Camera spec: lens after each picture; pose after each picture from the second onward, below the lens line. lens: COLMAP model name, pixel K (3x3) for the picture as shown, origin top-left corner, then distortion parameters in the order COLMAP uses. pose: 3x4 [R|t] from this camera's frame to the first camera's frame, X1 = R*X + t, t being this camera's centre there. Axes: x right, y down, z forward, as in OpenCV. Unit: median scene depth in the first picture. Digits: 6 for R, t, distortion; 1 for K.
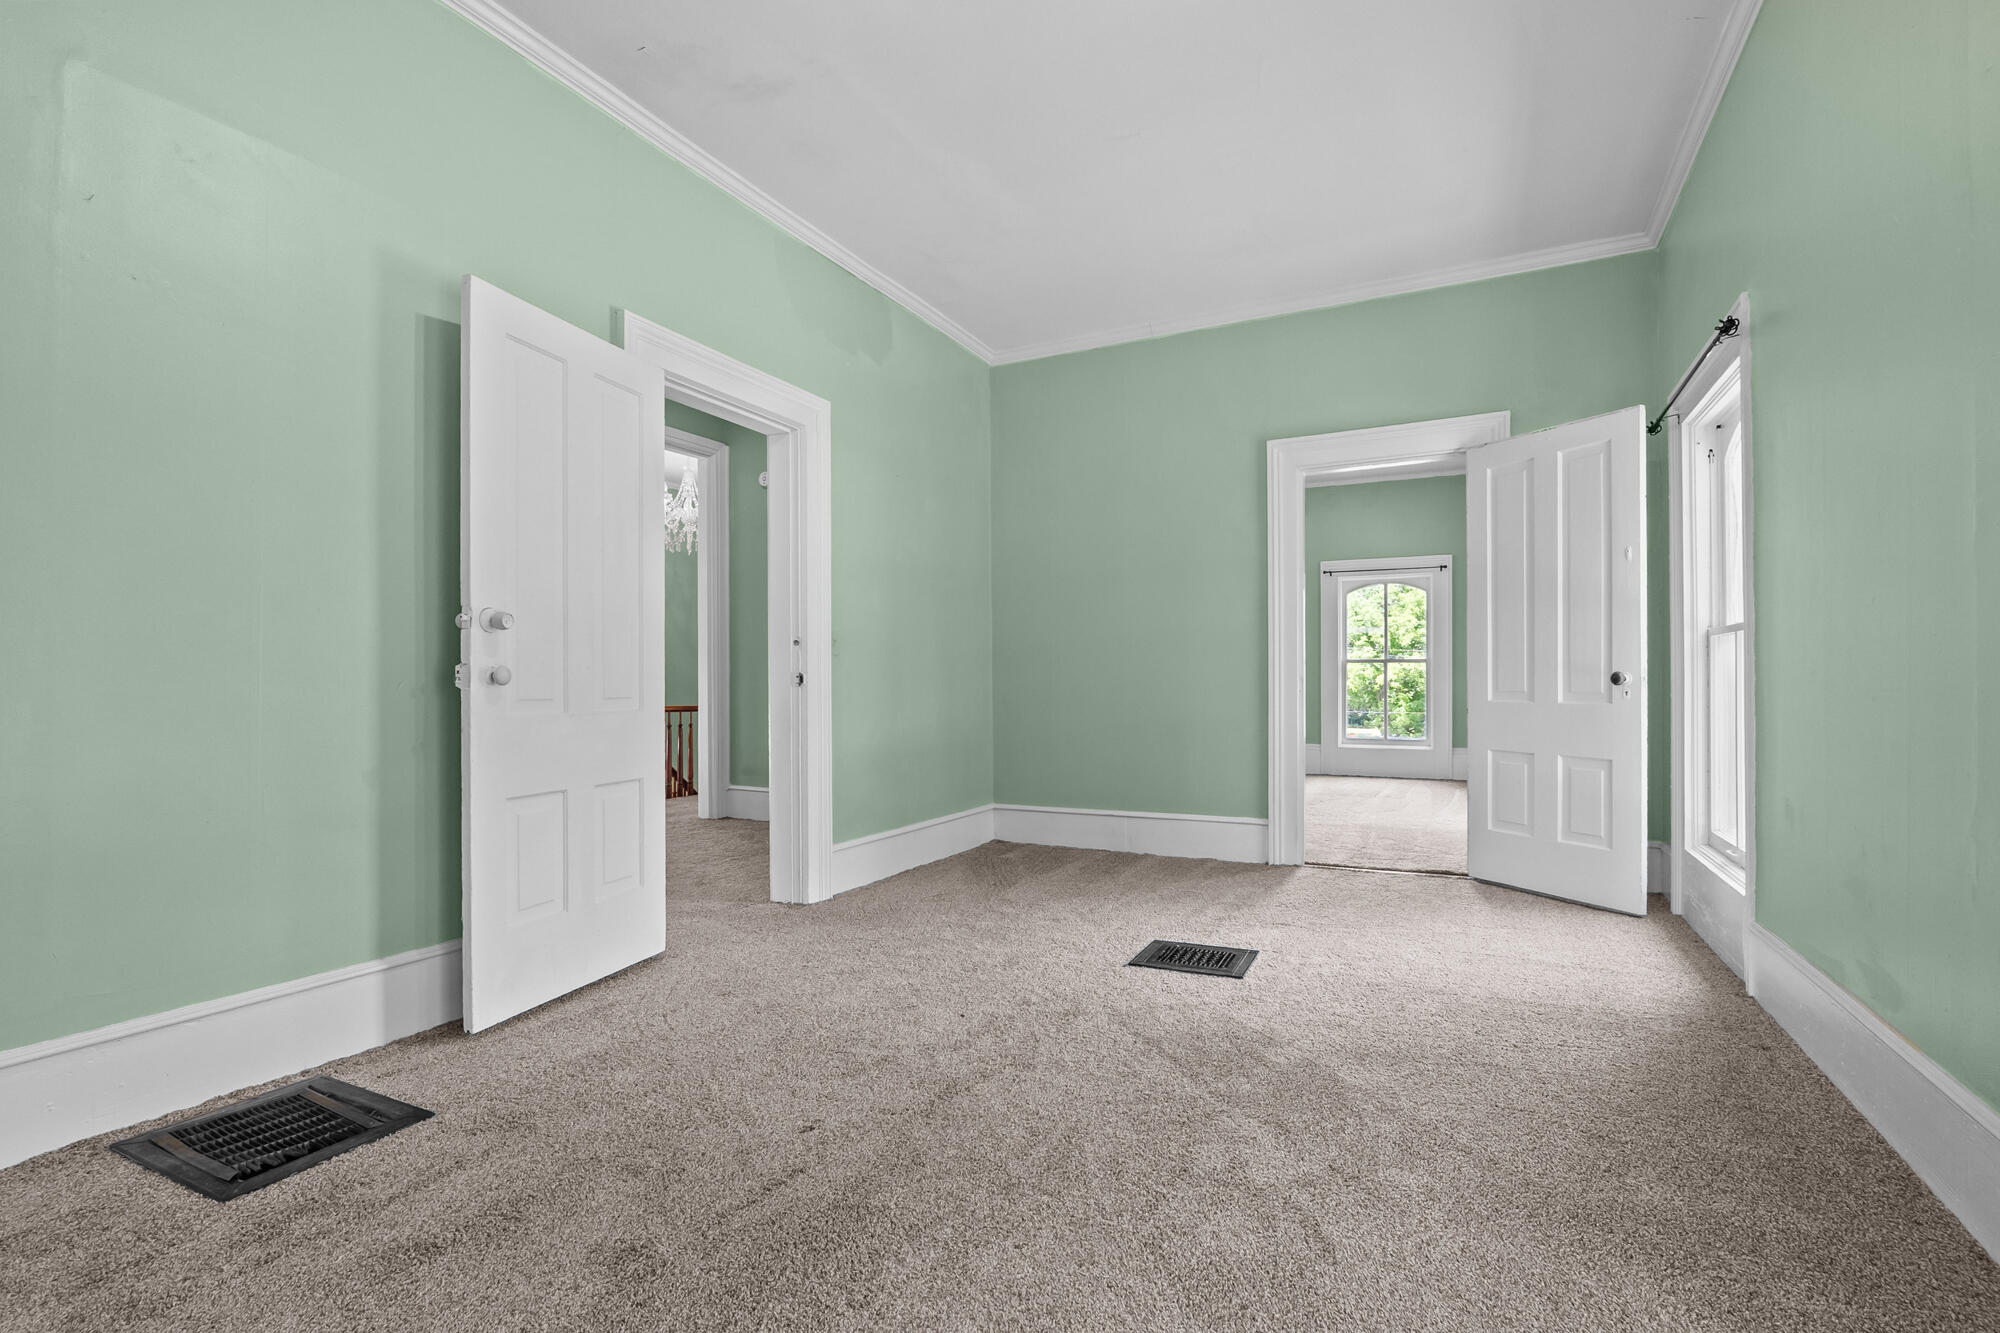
lens RADIAL K [[921.6, 0, 1001.8], [0, 921.6, 678.4], [0, 0, 1]] dist [-0.000721, -0.000132]
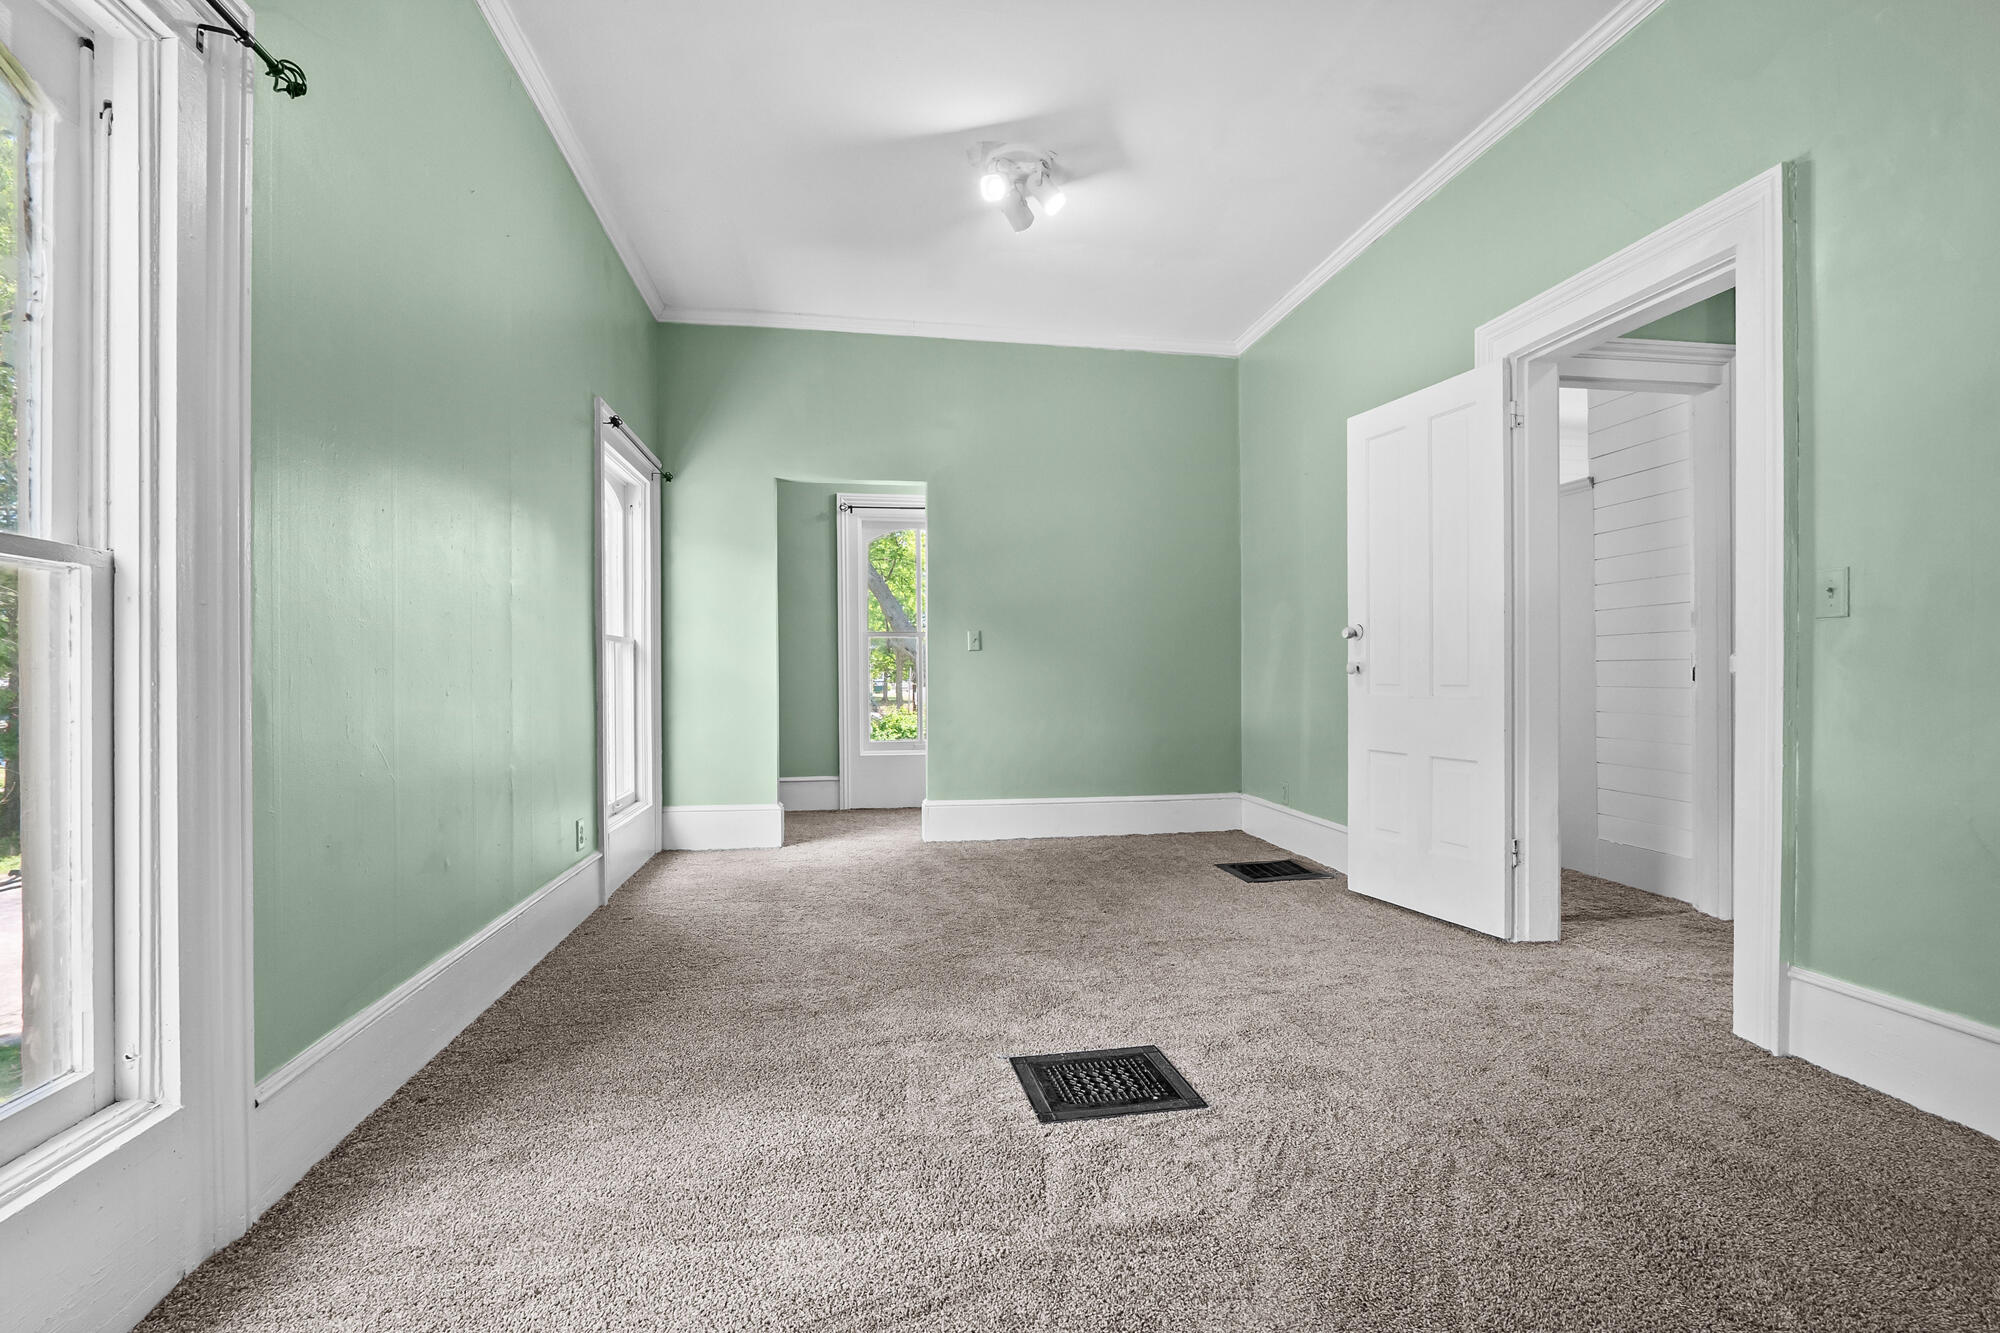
lens RADIAL K [[921.6, 0, 1001.8], [0, 921.6, 678.4], [0, 0, 1]] dist [-0.000721, -0.000132]
pose [[-0.809793, 0.008603, -0.586653, 0.679160], [0.009394, 0.999954, 0.001697, 0.006660], [0.586641, -0.004137, -0.809836, 1.538463]]
